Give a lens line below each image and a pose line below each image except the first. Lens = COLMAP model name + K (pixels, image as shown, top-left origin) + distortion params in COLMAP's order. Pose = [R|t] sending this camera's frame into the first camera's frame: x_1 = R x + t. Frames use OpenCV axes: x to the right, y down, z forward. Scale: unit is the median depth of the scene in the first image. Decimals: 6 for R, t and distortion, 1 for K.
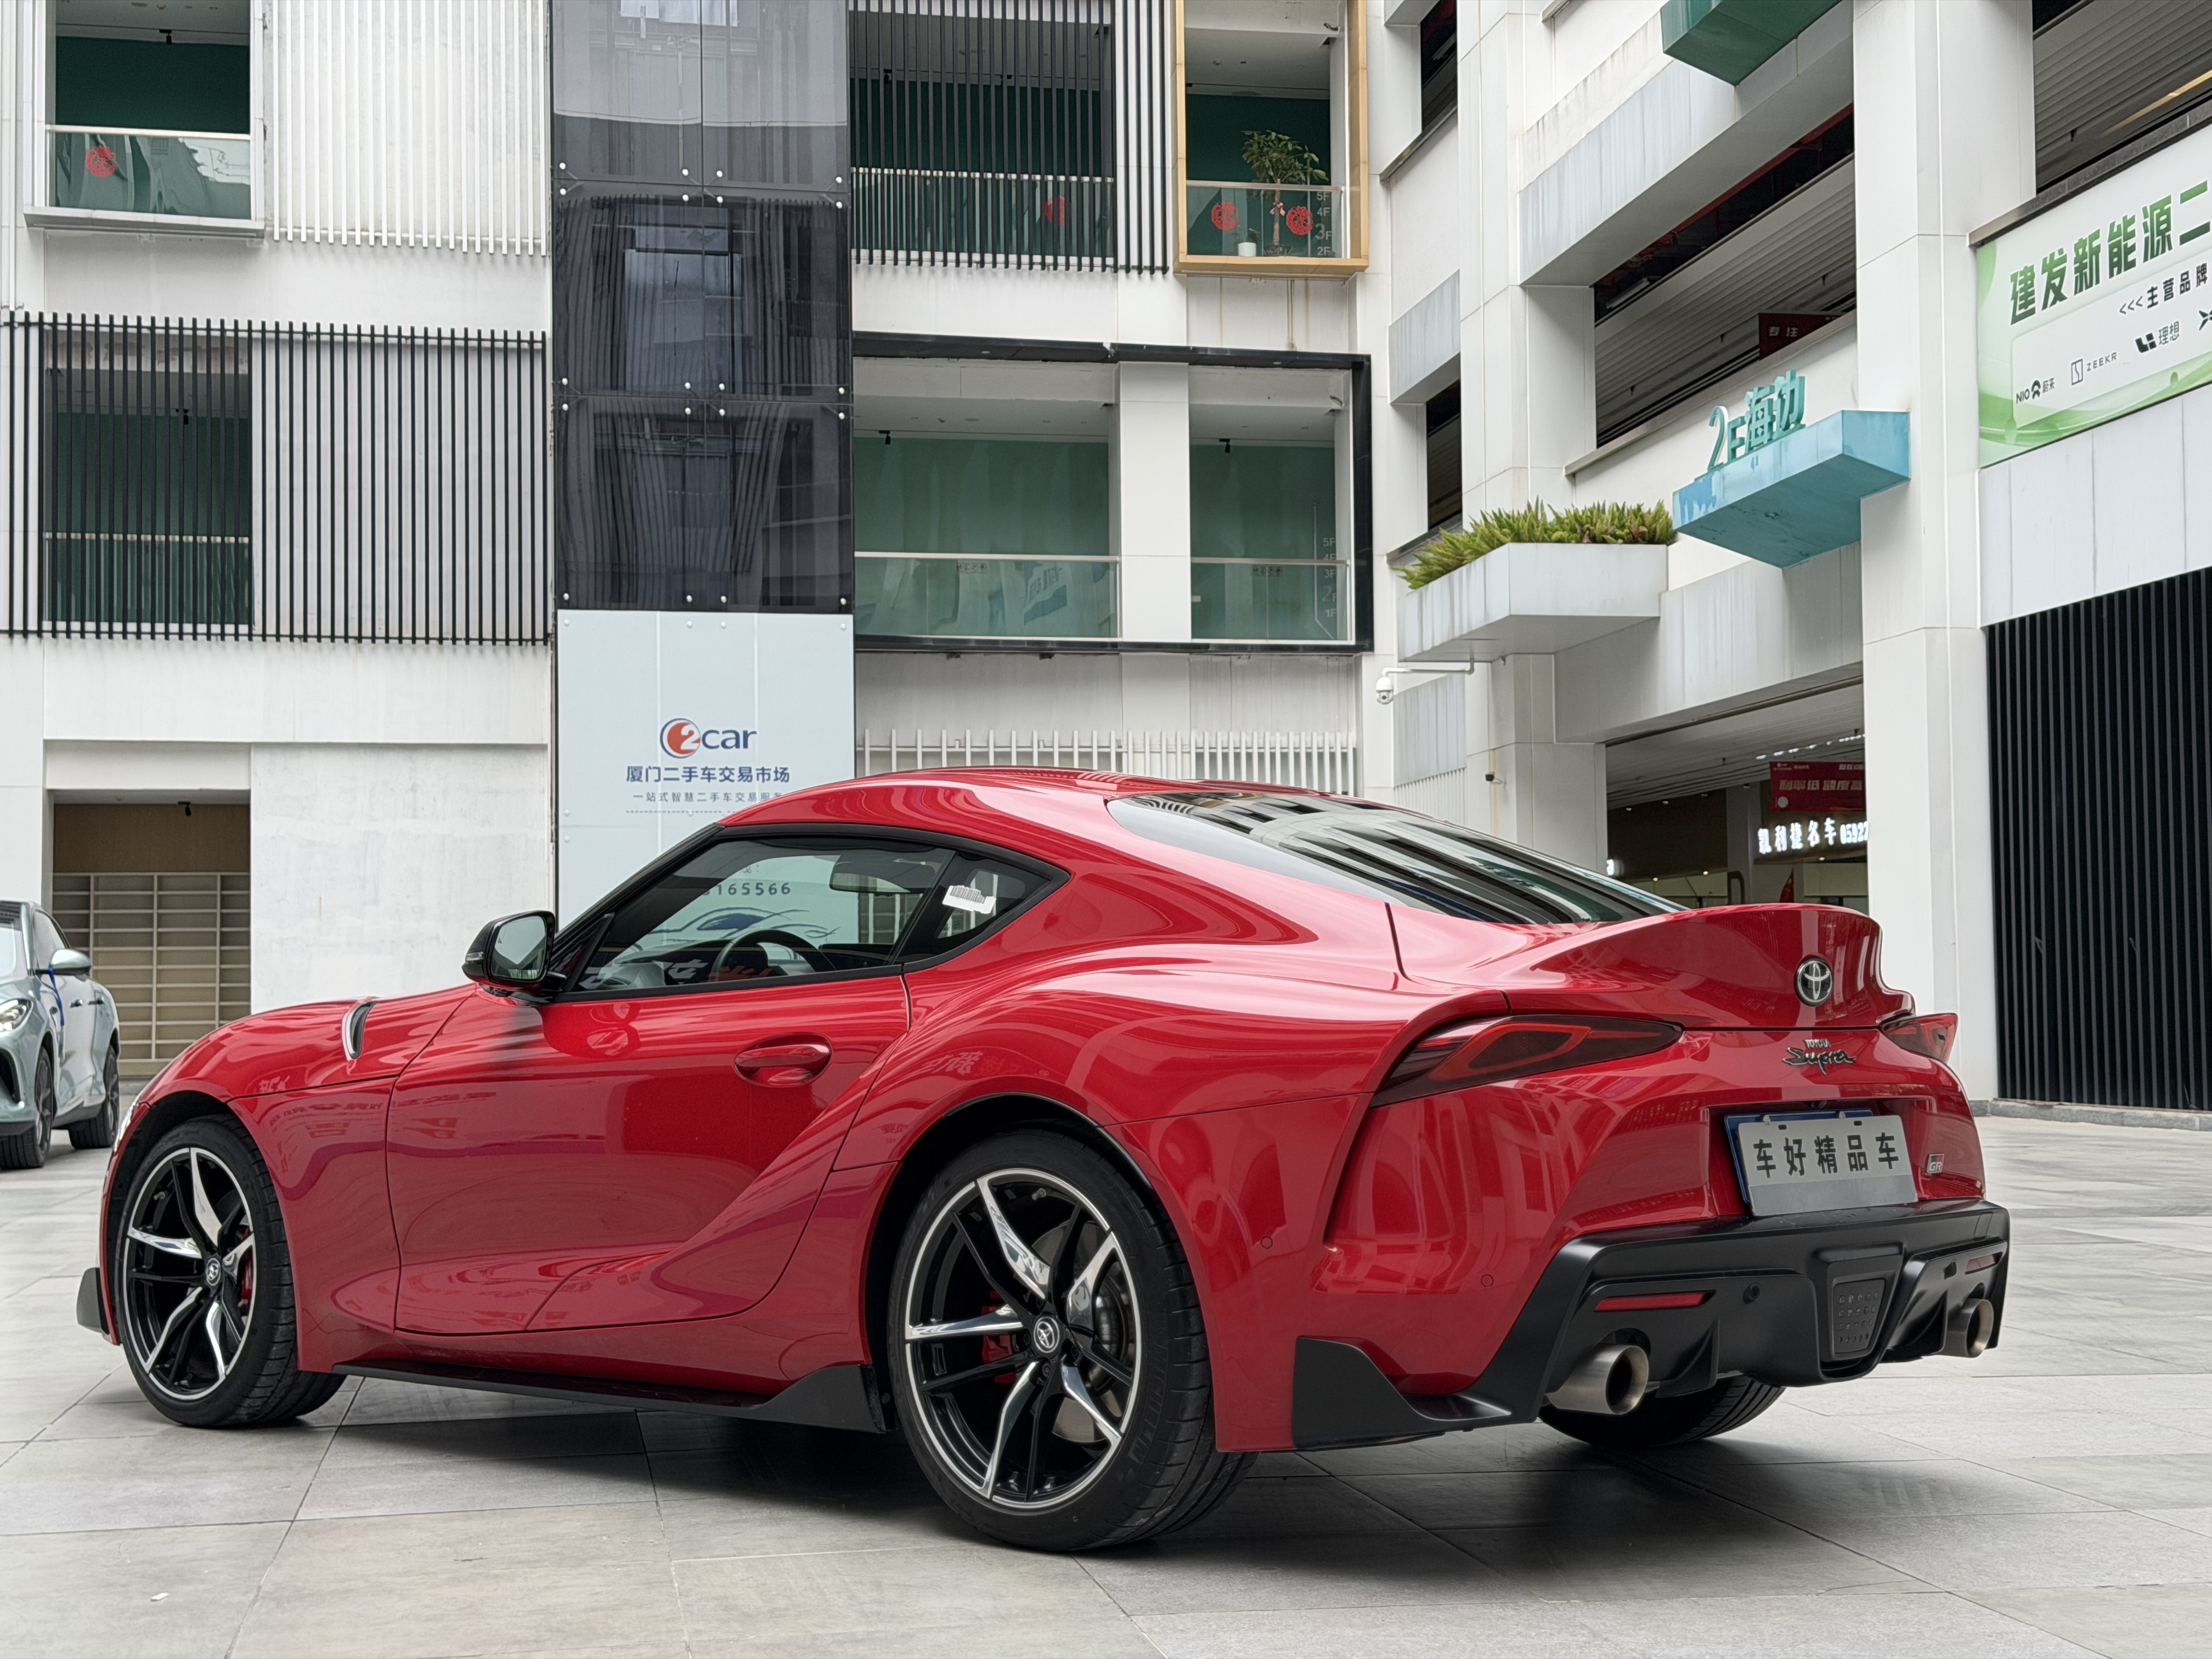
lens RADIAL K [[3101.2, 0, 1110.9], [0, 3101.2, 838.3], [0, 0, 1]] dist [0.119264, 0.000000]
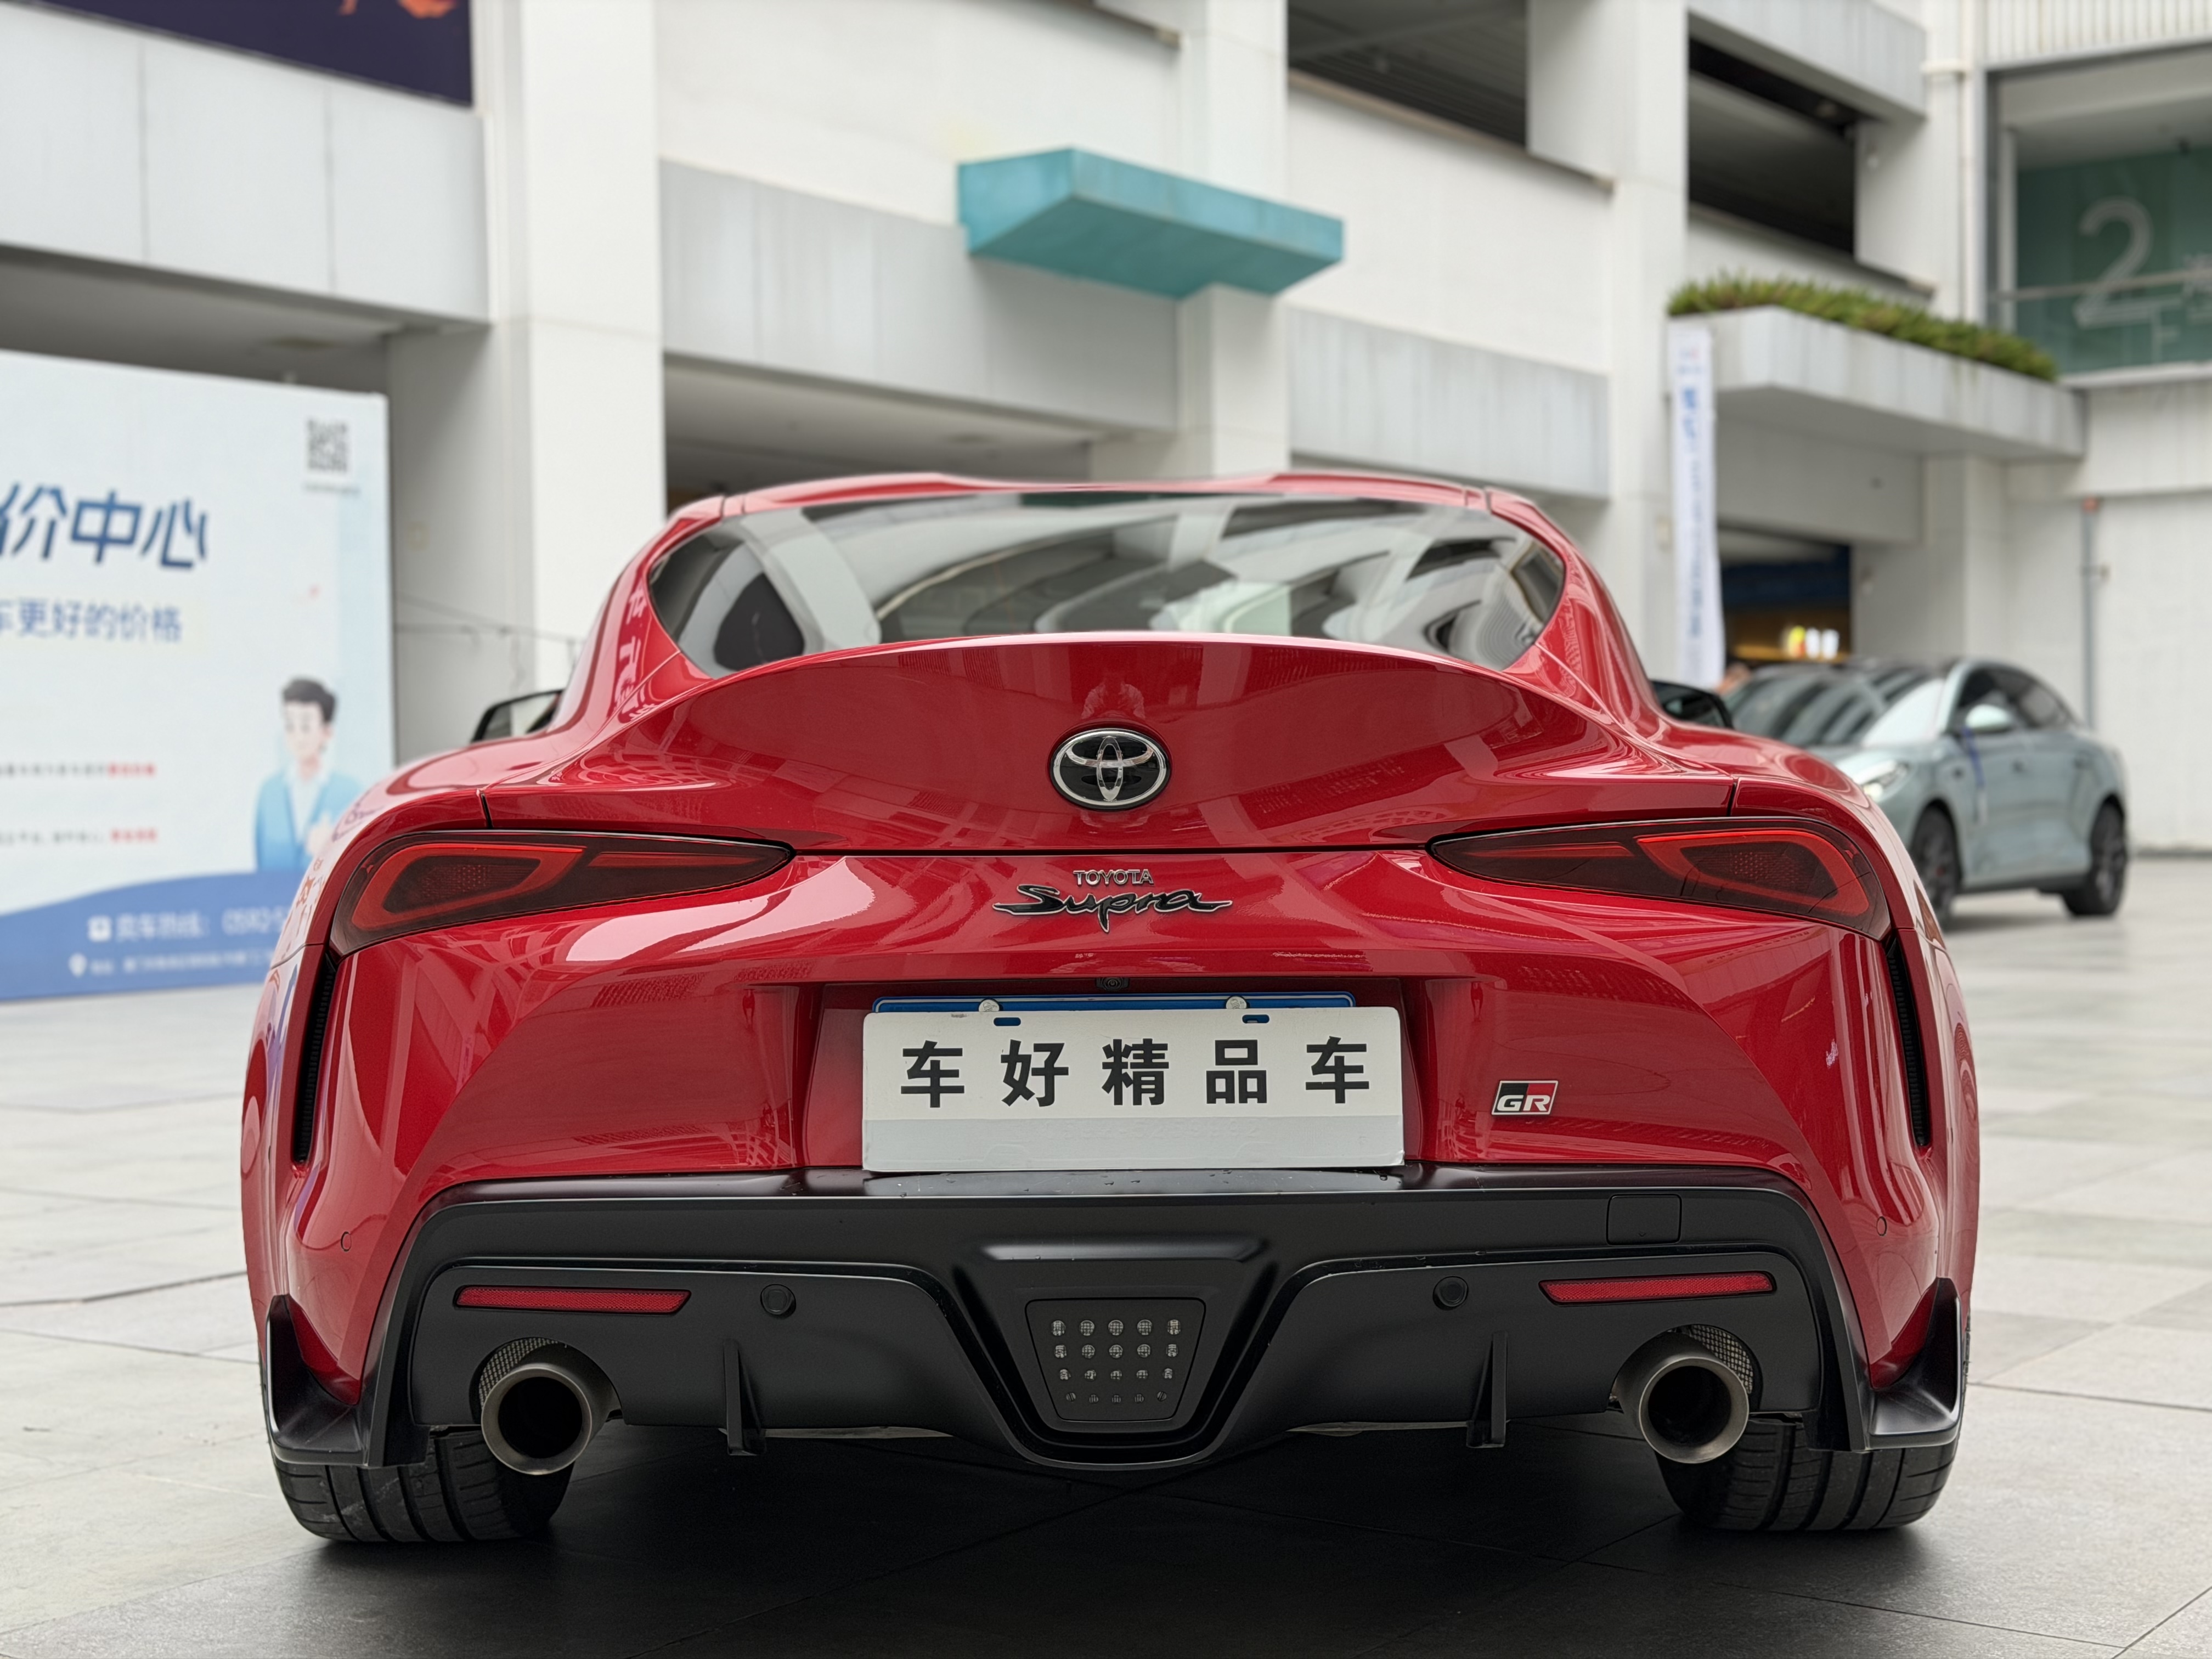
lens RADIAL K [[3101.2, 0, 1107.5], [0, 3101.2, 816.1], [0, 0, 1]] dist [0.119264, 0.000000]
pose [[0.696525, 0.007908, -0.717489, 0.630633], [0.045729, 0.997417, 0.055387, 0.023088], [0.716074, -0.071389, 0.694364, 0.606645]]
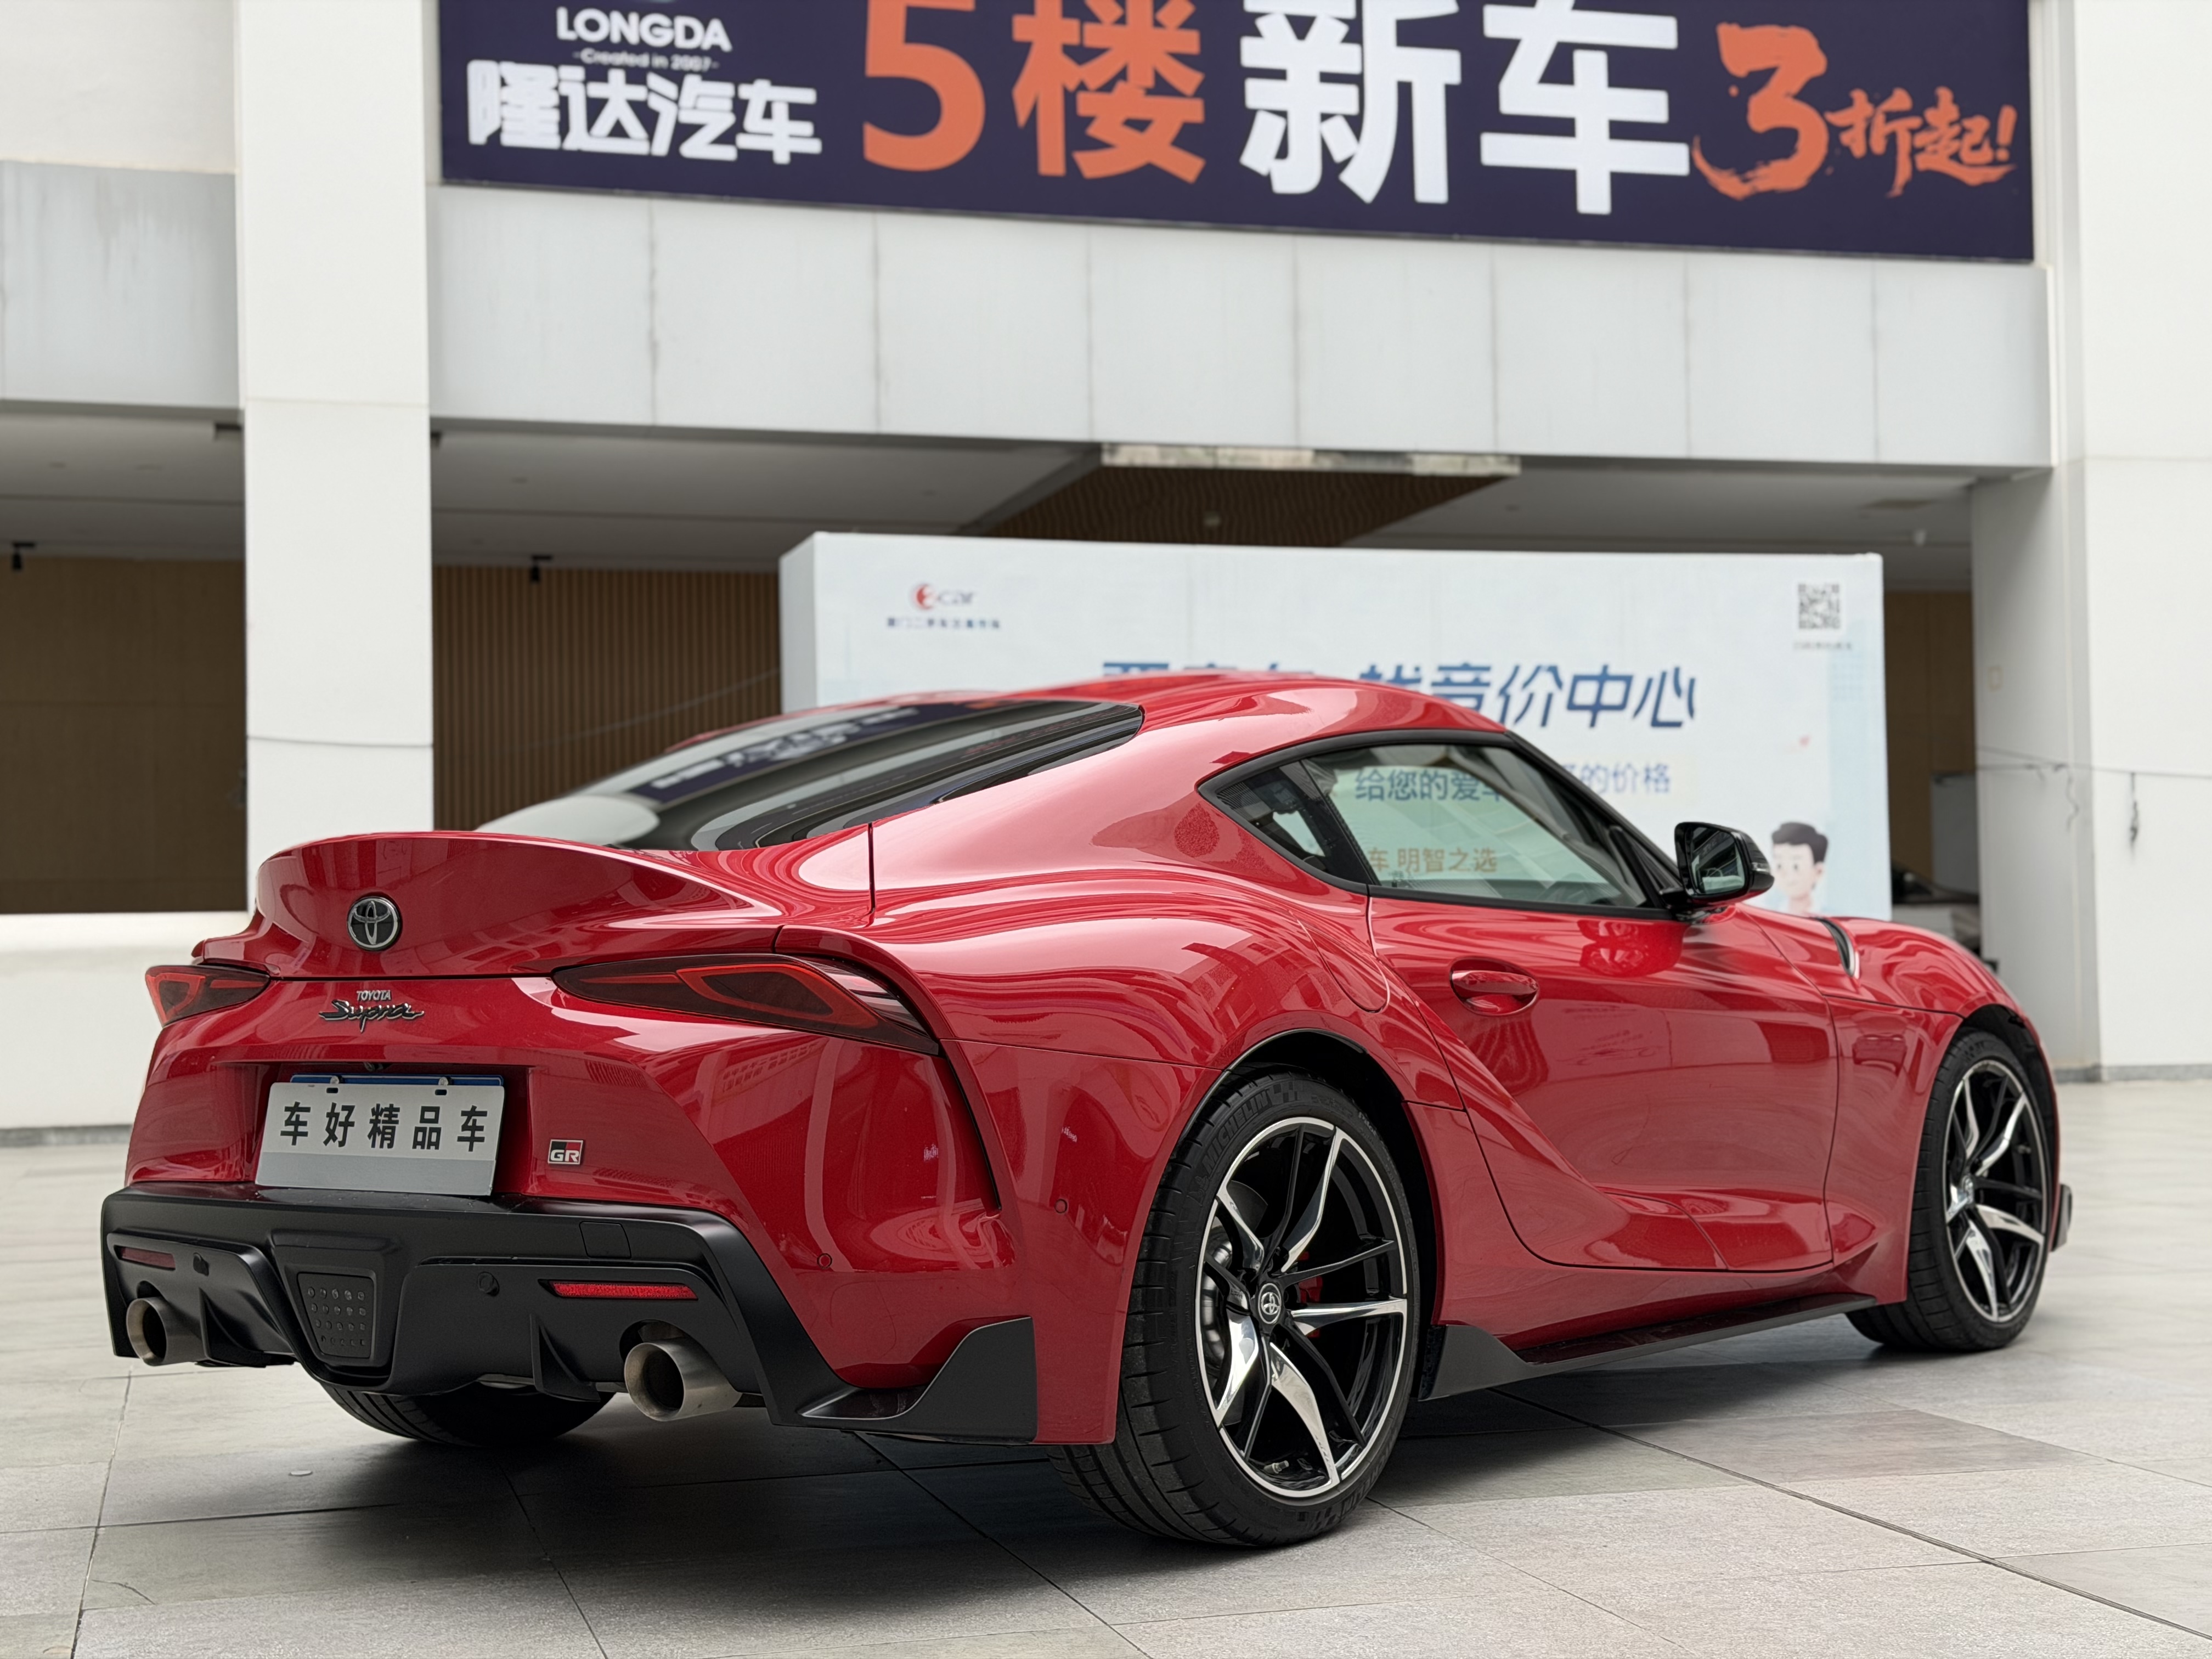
lens RADIAL K [[3101.2, 0, 1101.6], [0, 3101.2, 845.6], [0, 0, 1]] dist [0.119264, 0.000000]
pose [[0.095559, -0.026360, -0.995075, 1.096565], [0.074153, 0.997060, -0.019291, 0.055868], [0.992658, -0.071944, 0.097233, 1.116579]]
